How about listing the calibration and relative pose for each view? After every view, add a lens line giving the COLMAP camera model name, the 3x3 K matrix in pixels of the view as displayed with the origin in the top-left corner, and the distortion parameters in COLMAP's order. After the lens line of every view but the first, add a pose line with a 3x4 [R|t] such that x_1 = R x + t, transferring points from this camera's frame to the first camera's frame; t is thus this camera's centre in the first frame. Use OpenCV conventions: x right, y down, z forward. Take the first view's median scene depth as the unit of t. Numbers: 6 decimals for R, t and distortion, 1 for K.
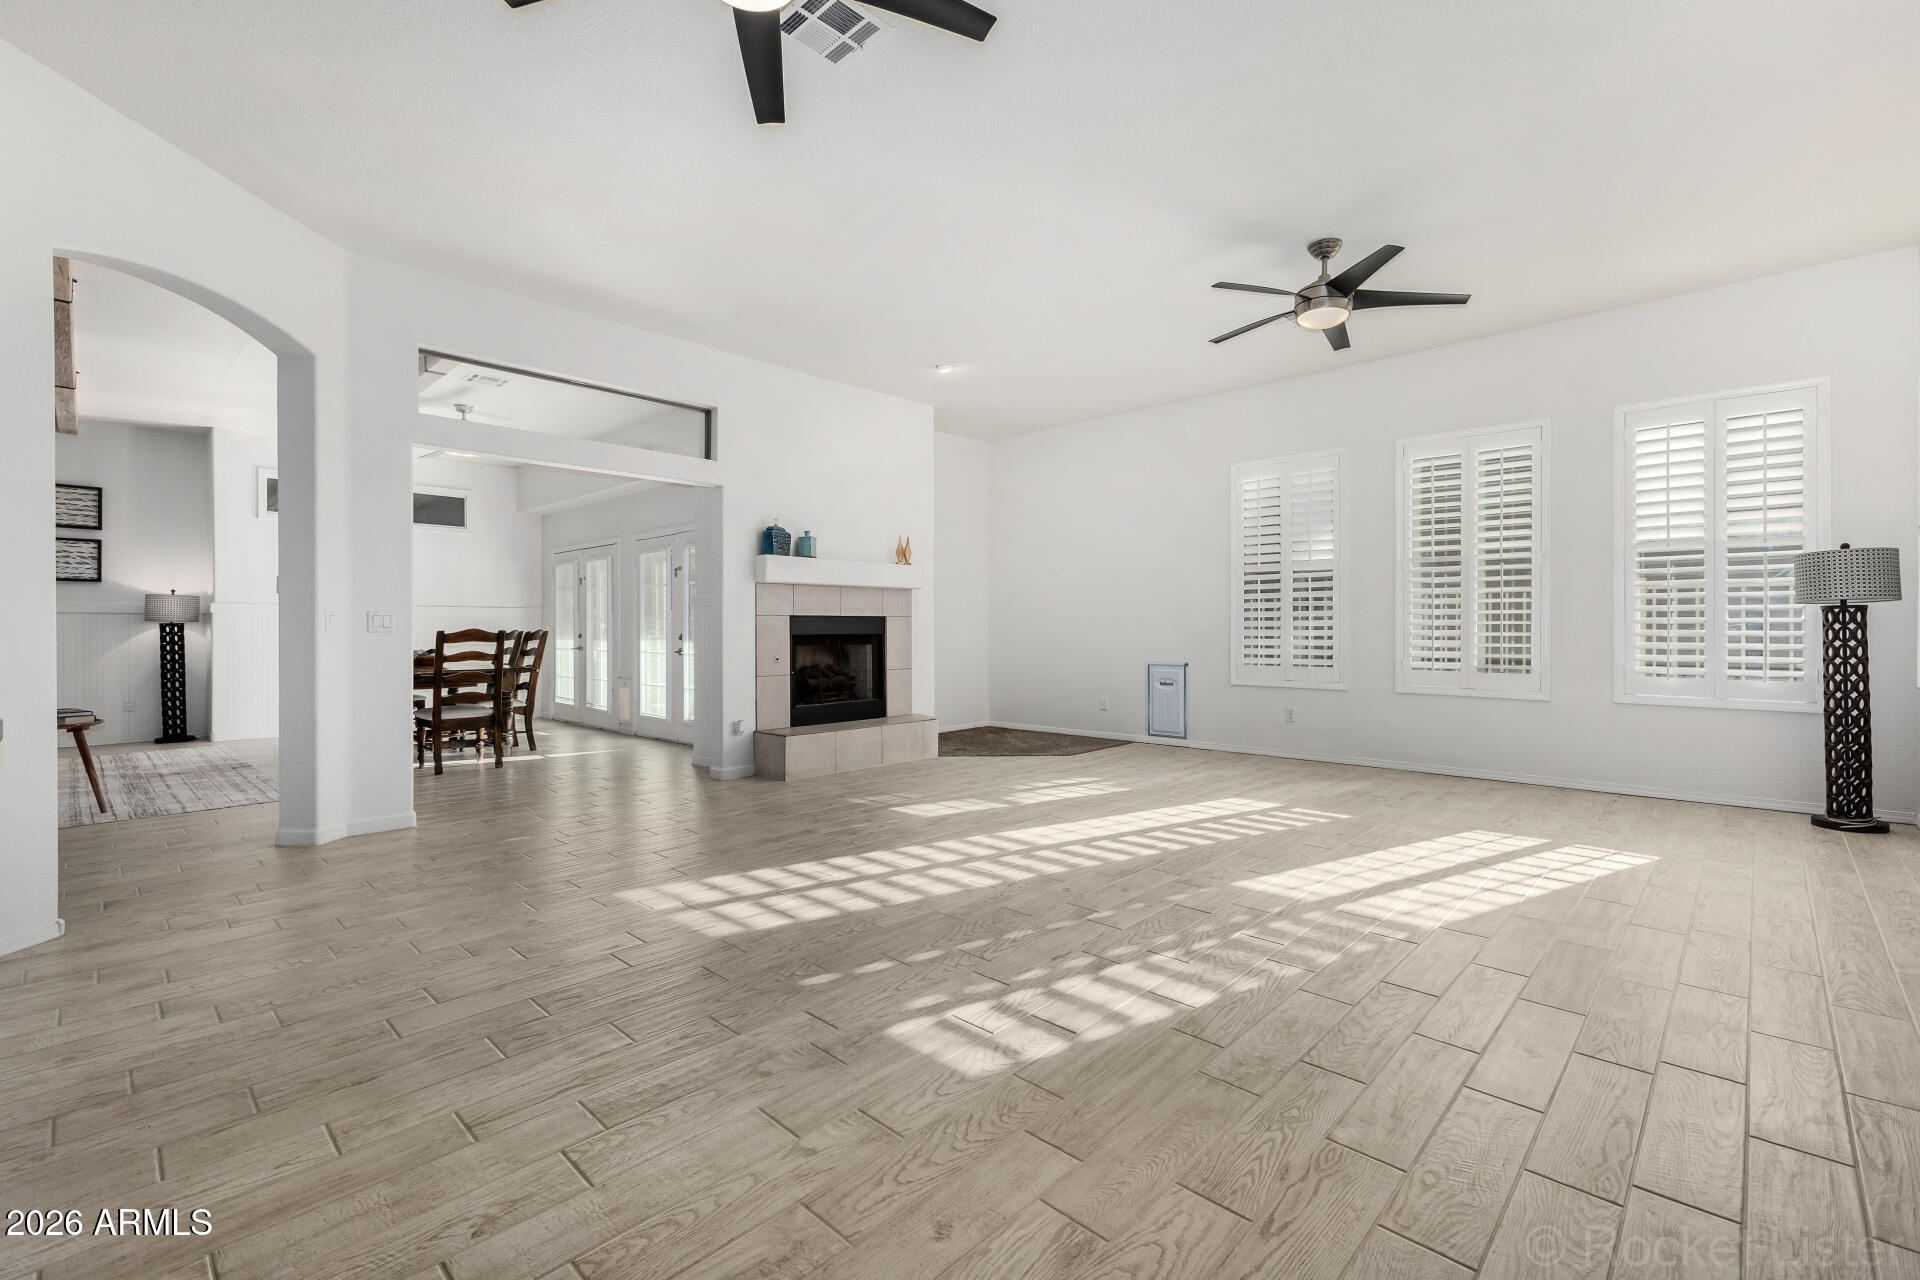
lens RADIAL K [[841.3, 0, 960.0], [0, 841.3, 640.0], [0, 0, 1]] dist [-0.009019, -0.000092]
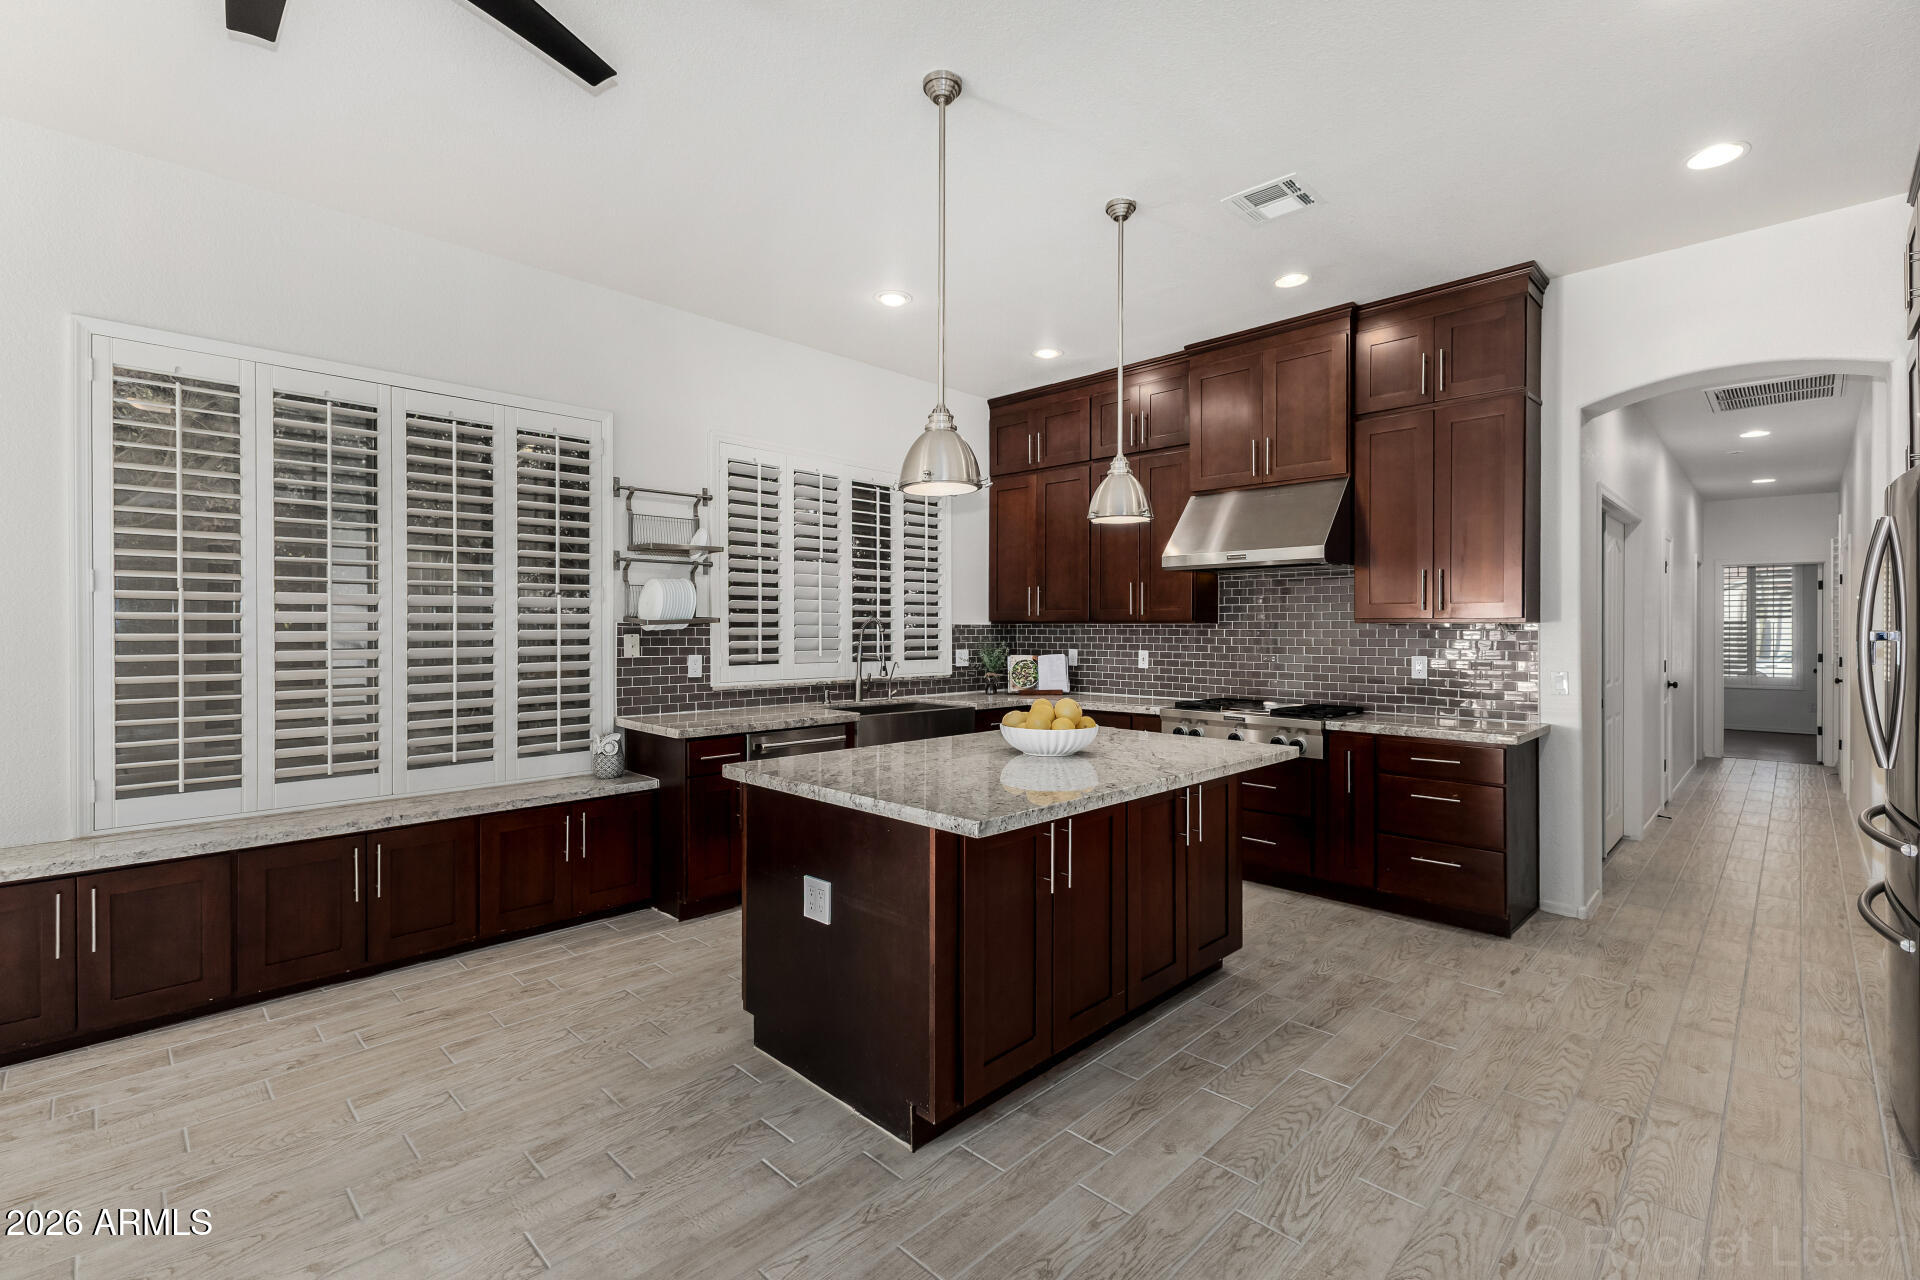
lens RADIAL K [[843.2, 0, 958.6], [0, 843.2, 619.8], [0, 0, 1]] dist [0.002960, 0.000173]
pose [[-0.999899, 0.001454, 0.014123, -0.404697], [0.001559, 0.999971, 0.007416, -0.085128], [-0.014112, 0.007438, -0.999873, 0.821816]]
